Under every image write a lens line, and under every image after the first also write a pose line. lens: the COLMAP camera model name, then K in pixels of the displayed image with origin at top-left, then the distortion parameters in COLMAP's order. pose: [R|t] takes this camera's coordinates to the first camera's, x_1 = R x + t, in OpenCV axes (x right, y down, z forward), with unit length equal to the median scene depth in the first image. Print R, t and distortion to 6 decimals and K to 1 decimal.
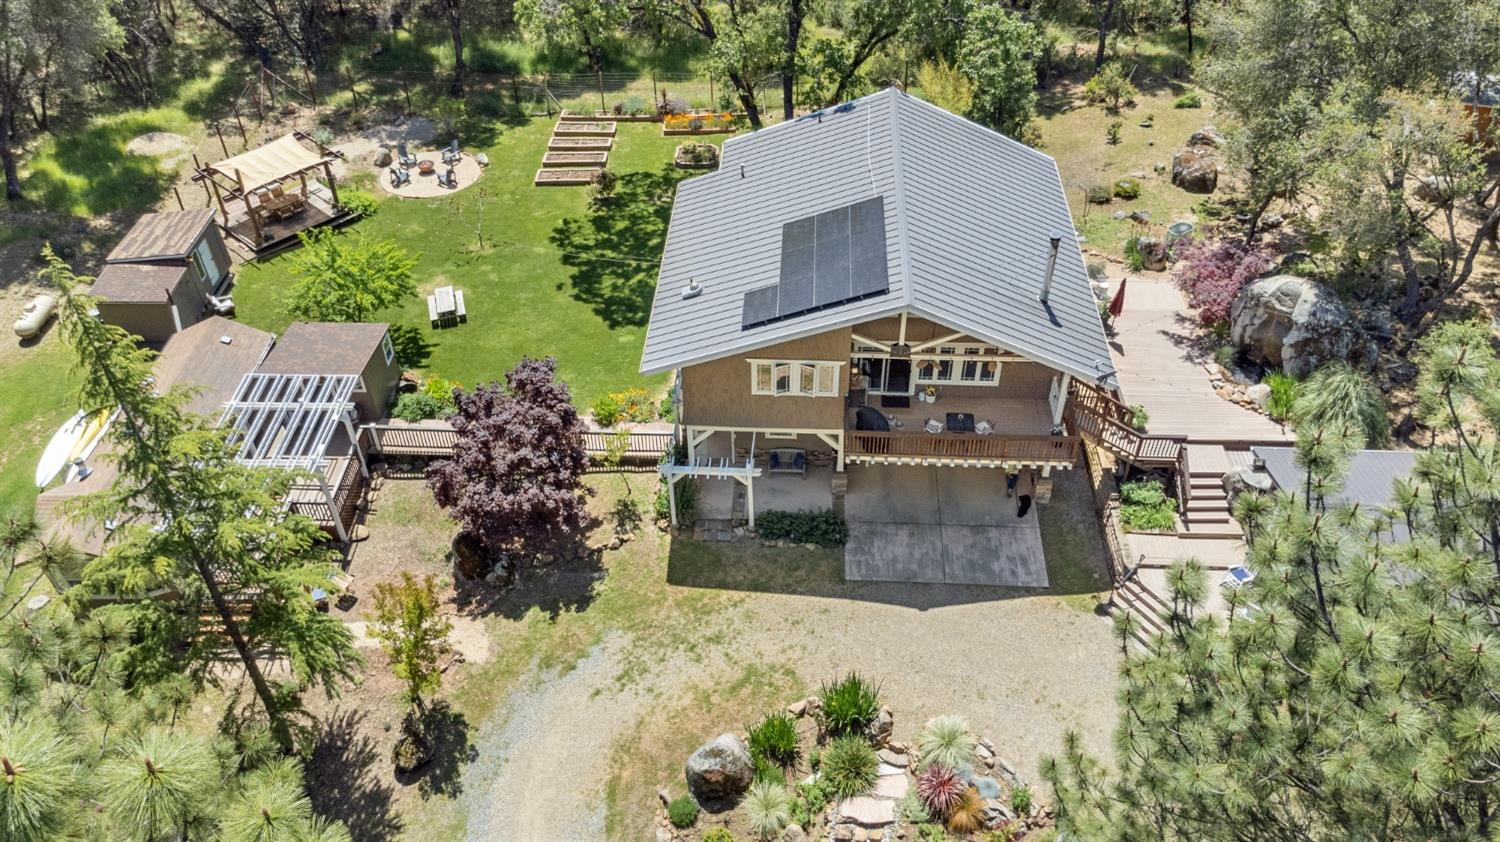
lens RADIAL K [[1149.2, 0, 740.0], [0, 1149.2, 423.9], [0, 0, 1]] dist [0.018975, 0.011531]
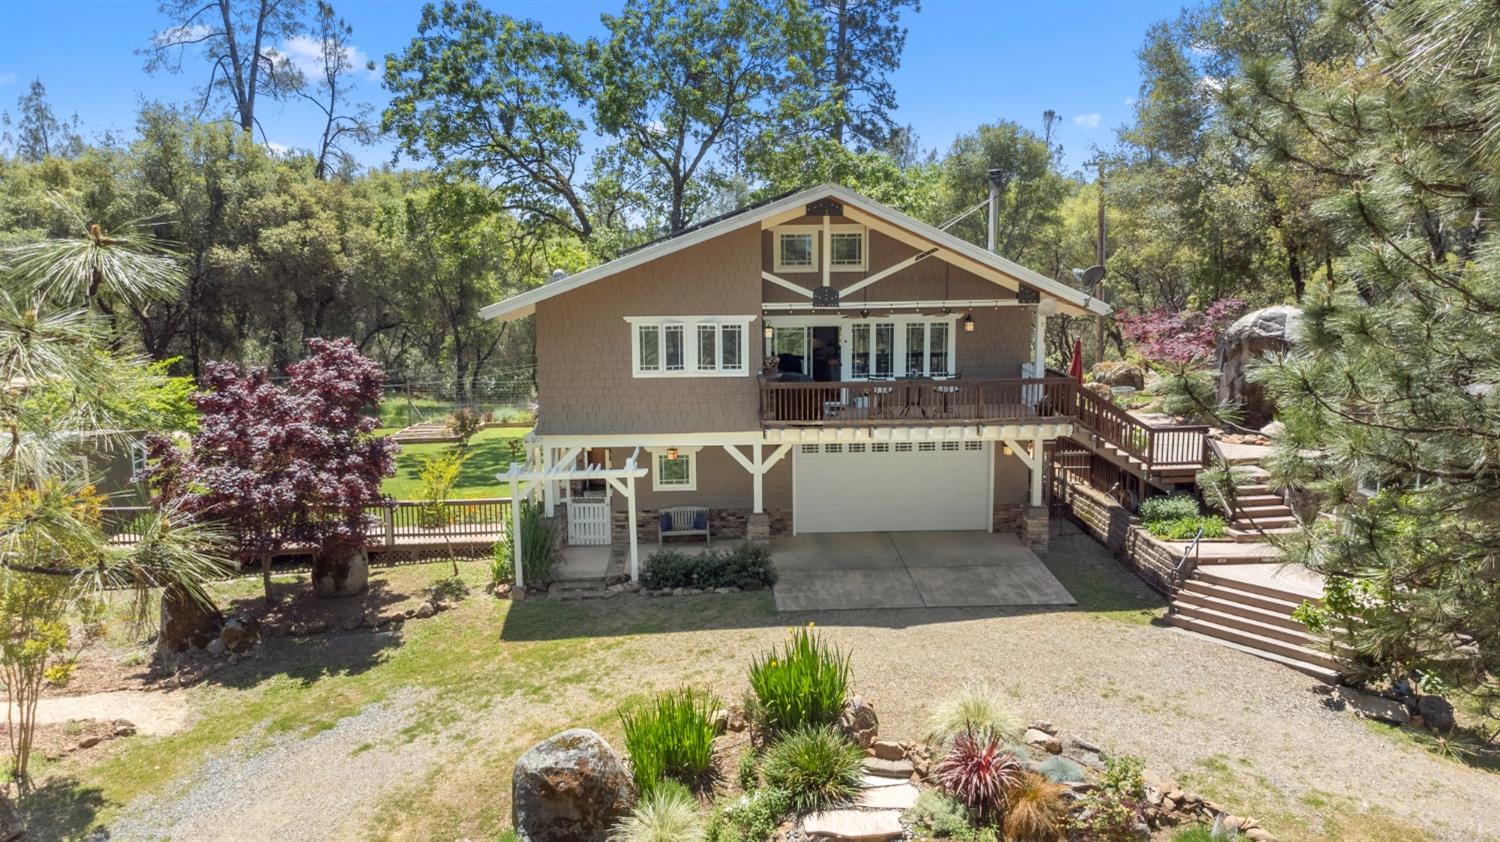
lens RADIAL K [[1149.2, 0, 754.6], [0, 1149.2, 422.8], [0, 0, 1]] dist [0.018975, 0.011531]
pose [[0.993739, -0.005627, 0.111583, 0.005954], [0.065871, 0.836193, -0.544464, 0.411536], [-0.090241, 0.548406, 0.831329, 0.402390]]
